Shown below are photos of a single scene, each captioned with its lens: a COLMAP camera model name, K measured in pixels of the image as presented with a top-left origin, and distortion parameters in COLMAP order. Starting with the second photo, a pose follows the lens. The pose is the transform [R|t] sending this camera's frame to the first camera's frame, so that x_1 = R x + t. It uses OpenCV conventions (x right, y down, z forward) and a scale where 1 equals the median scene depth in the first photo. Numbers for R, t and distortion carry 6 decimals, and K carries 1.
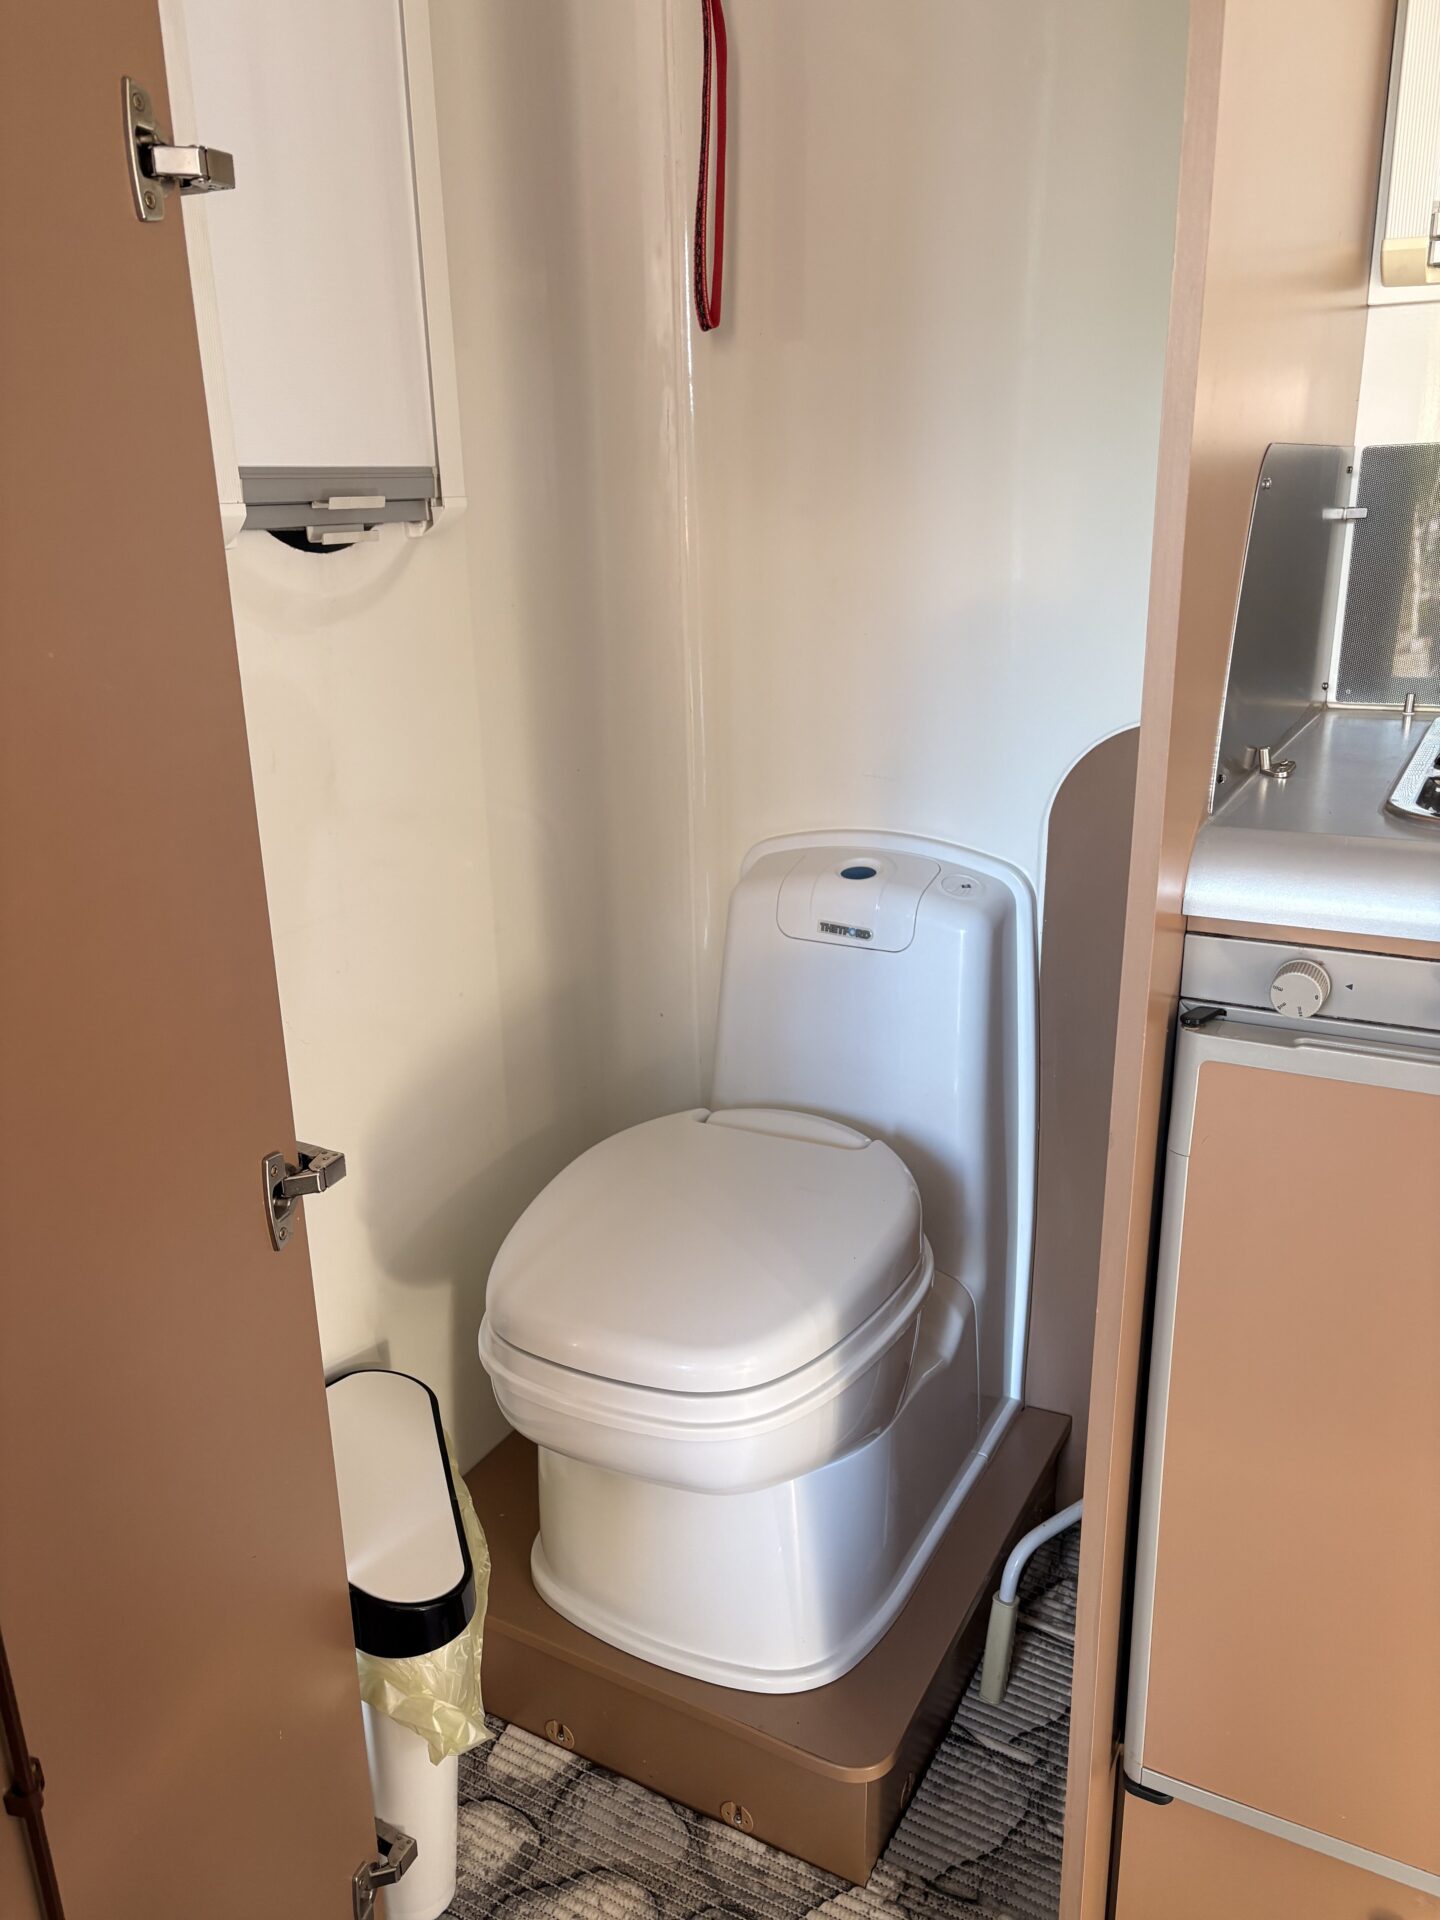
lens RADIAL K [[1449.2, 0, 720.0], [0, 1449.2, 960.0], [0, 0, 1]] dist [0.000805, 0.002091]
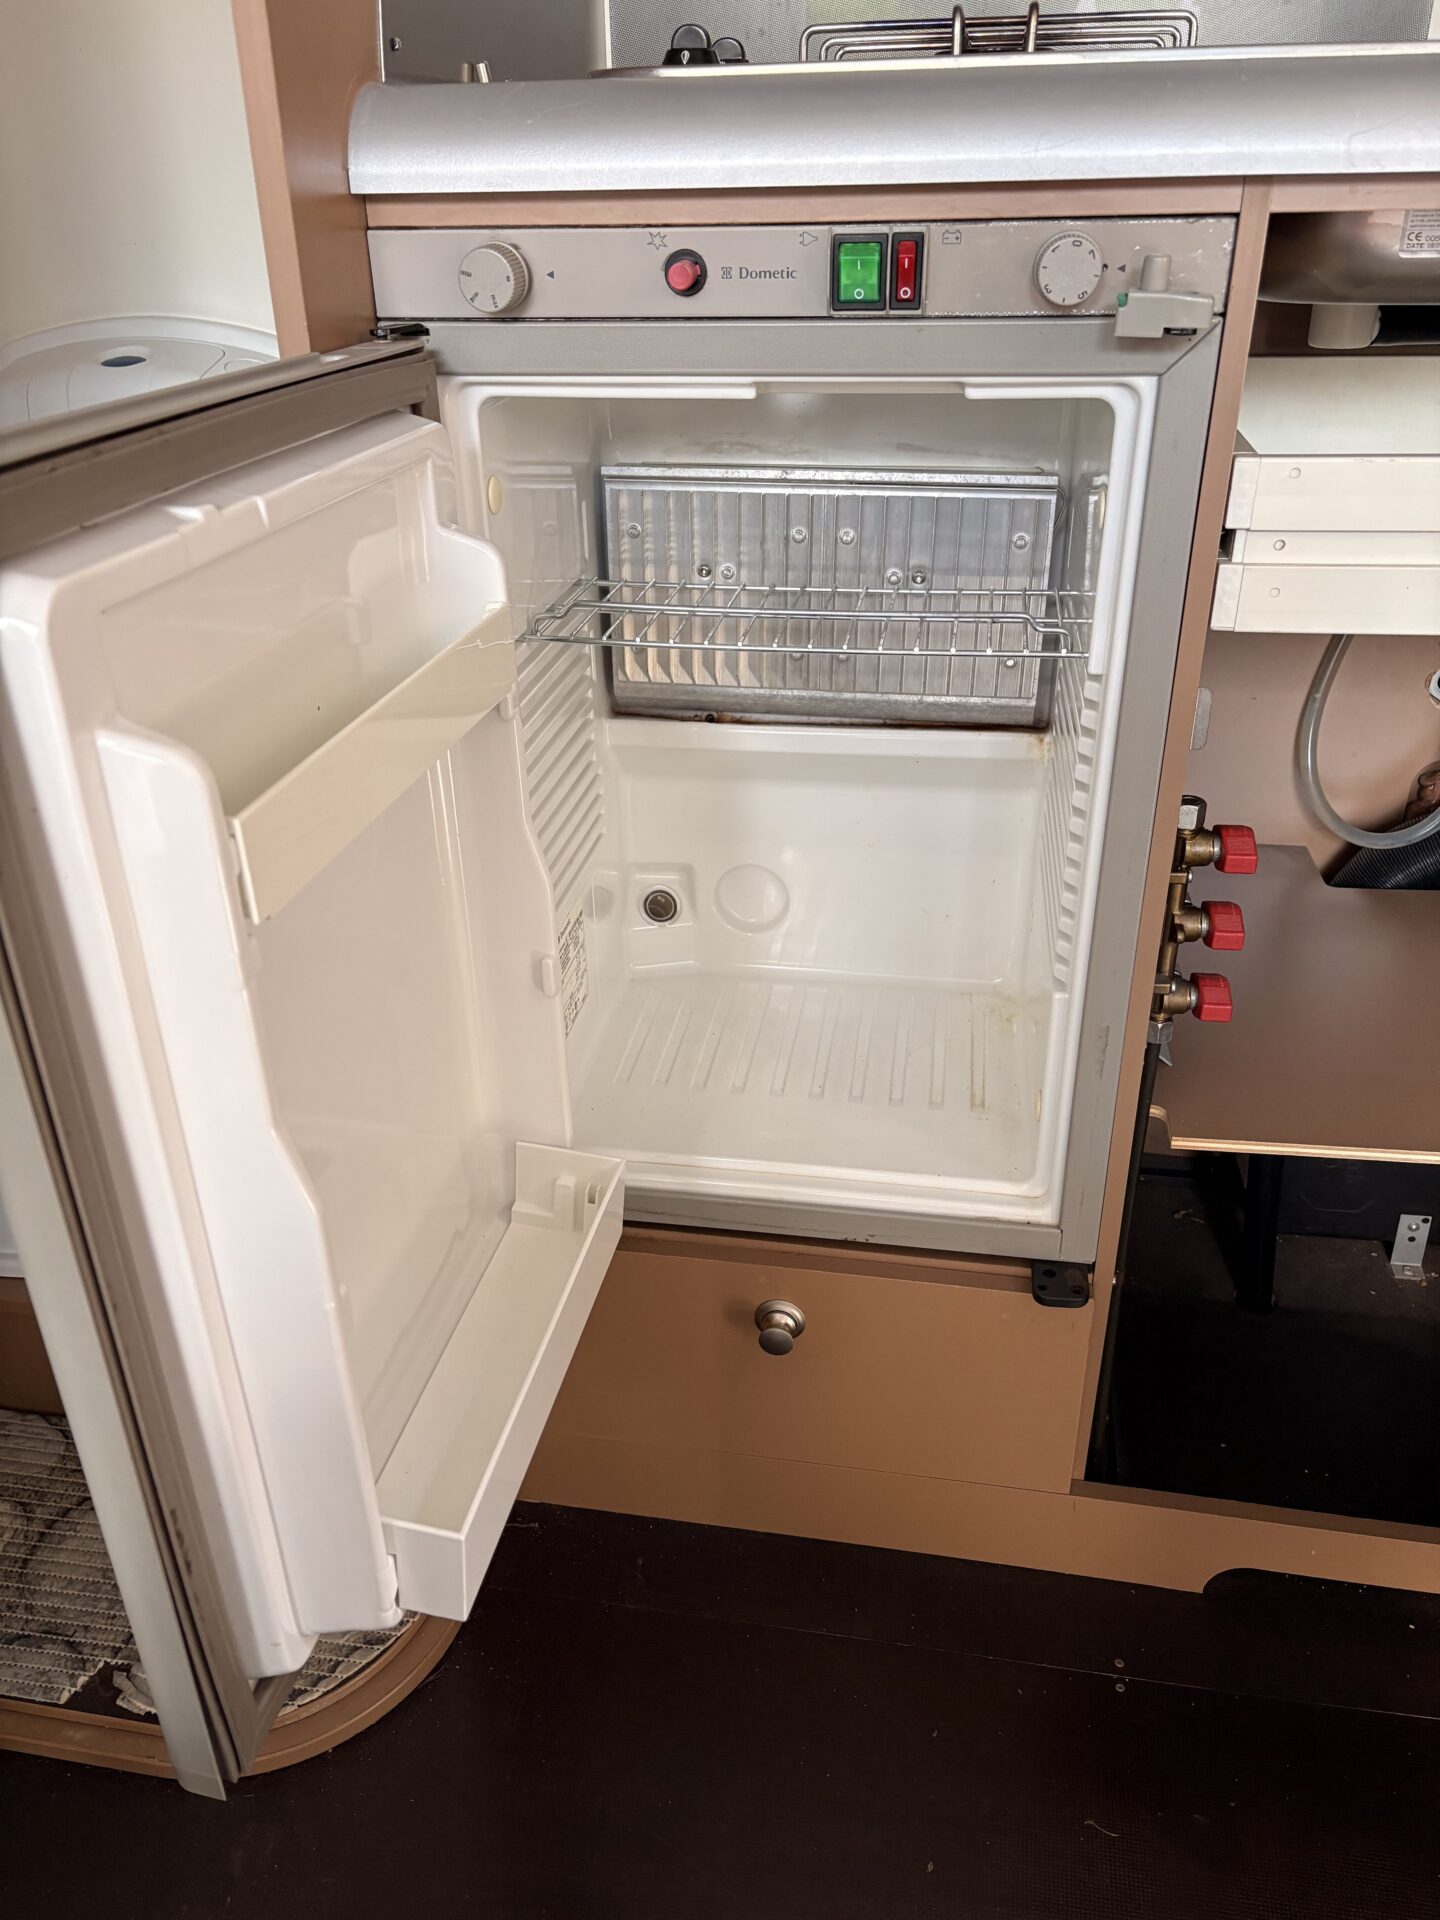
lens RADIAL K [[1449.2, 0, 720.0], [0, 1449.2, 960.0], [0, 0, 1]] dist [0.000805, 0.002091]
pose [[0.942587, -0.147818, 0.299467, 0.175342], [0.093281, 0.977552, 0.188918, 0.221808], [-0.320670, -0.150137, 0.935216, 0.079092]]
